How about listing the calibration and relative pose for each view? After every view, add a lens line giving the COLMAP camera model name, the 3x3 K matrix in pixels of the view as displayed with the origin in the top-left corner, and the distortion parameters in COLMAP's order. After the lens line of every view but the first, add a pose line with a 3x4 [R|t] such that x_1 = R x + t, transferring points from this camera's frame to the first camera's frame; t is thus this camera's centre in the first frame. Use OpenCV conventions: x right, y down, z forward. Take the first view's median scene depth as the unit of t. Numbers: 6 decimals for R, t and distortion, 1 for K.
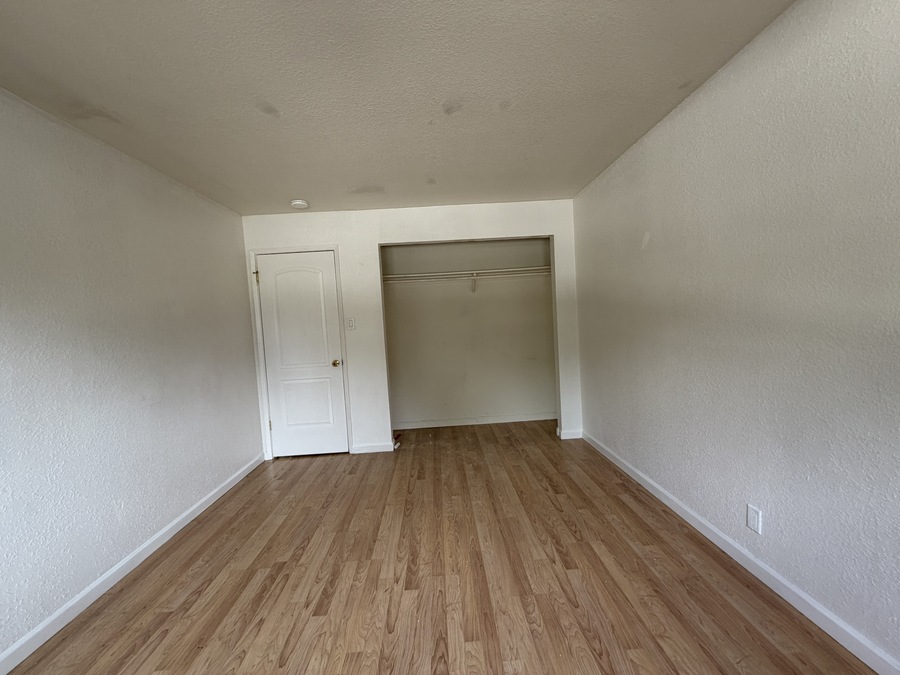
lens RADIAL K [[359.0, 0, 448.1], [0, 359.0, 337.4], [0, 0, 1]] dist [-0.000893, 0.000066]
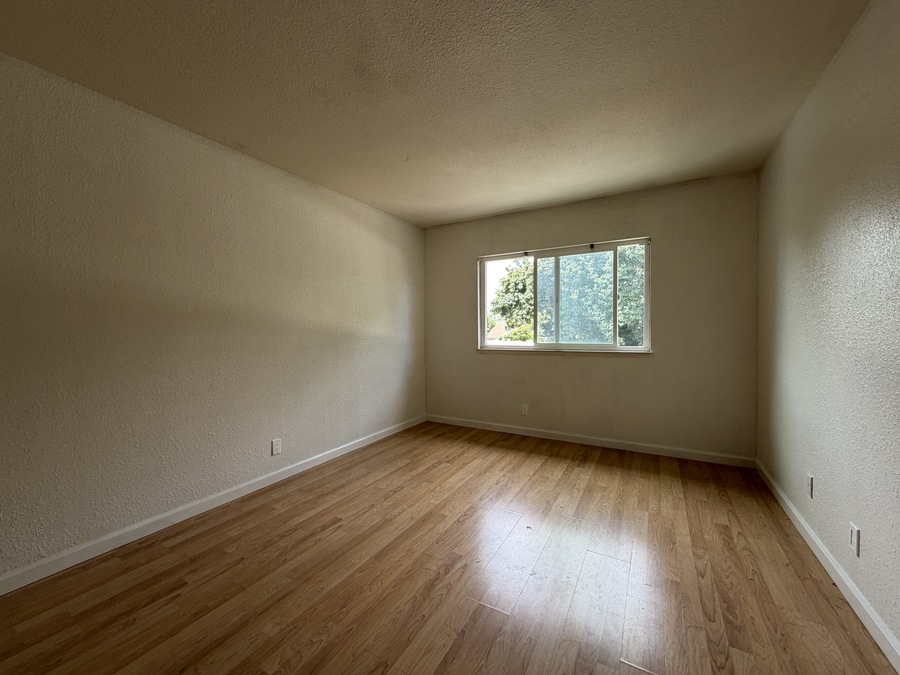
lens RADIAL K [[359.0, 0, 448.1], [0, 359.0, 337.4], [0, 0, 1]] dist [-0.000893, 0.000066]
pose [[-0.845309, 0.057253, 0.531201, -0.631106], [0.087676, 0.995628, 0.032212, 0.023271], [-0.527034, 0.073803, -0.846634, 1.732961]]
